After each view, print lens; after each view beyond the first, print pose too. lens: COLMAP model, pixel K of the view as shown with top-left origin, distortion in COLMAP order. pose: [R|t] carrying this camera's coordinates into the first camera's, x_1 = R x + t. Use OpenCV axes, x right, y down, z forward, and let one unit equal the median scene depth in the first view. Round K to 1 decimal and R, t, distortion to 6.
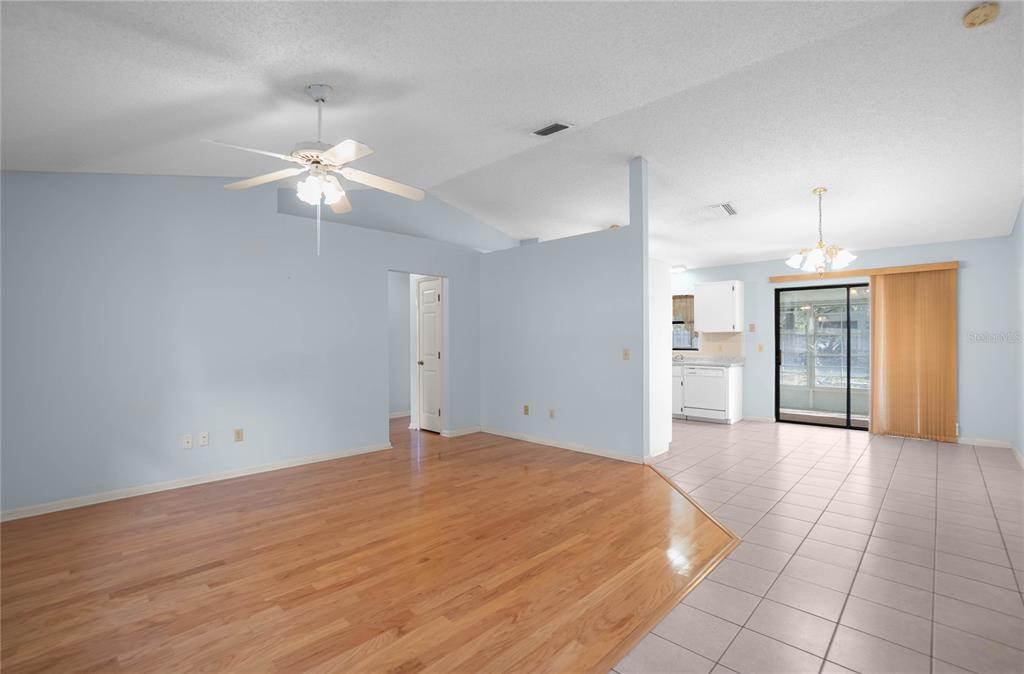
lens RADIAL K [[461.7, 0, 515.9], [0, 461.7, 339.7], [0, 0, 1]] dist [-0.066731, 0.026783]
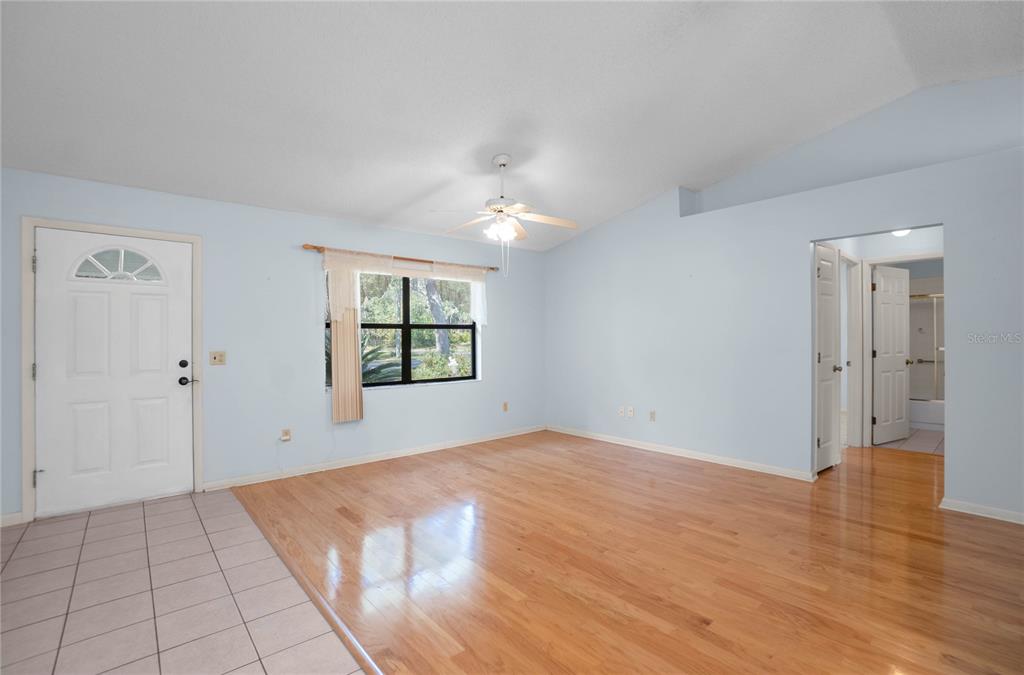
lens RADIAL K [[461.7, 0, 515.9], [0, 461.7, 340.2], [0, 0, 1]] dist [-0.066731, 0.026783]
pose [[-0.091059, 0.007554, -0.995817, 0.927336], [0.004420, 0.999964, 0.007182, -0.000474], [0.995836, -0.003748, -0.091089, 1.106577]]
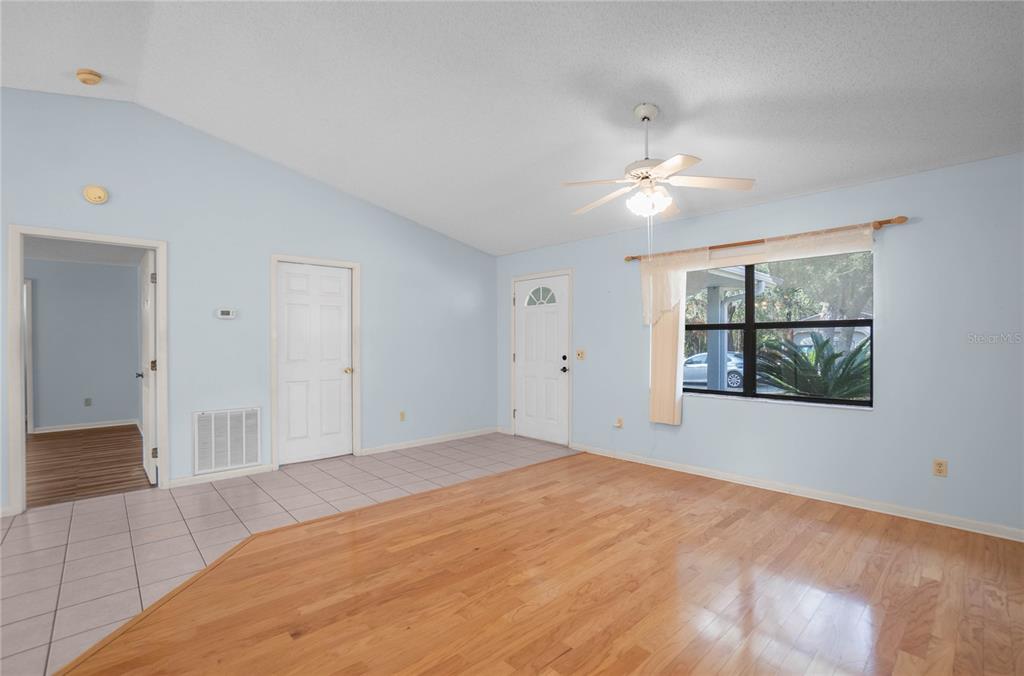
lens RADIAL K [[461.7, 0, 515.9], [0, 461.7, 340.7], [0, 0, 1]] dist [-0.066731, 0.026783]
pose [[-0.998712, 0.004112, 0.050569, -0.161973], [0.004056, 0.999991, -0.001226, 0.002055], [-0.050573, -0.001019, -0.998720, 1.996585]]
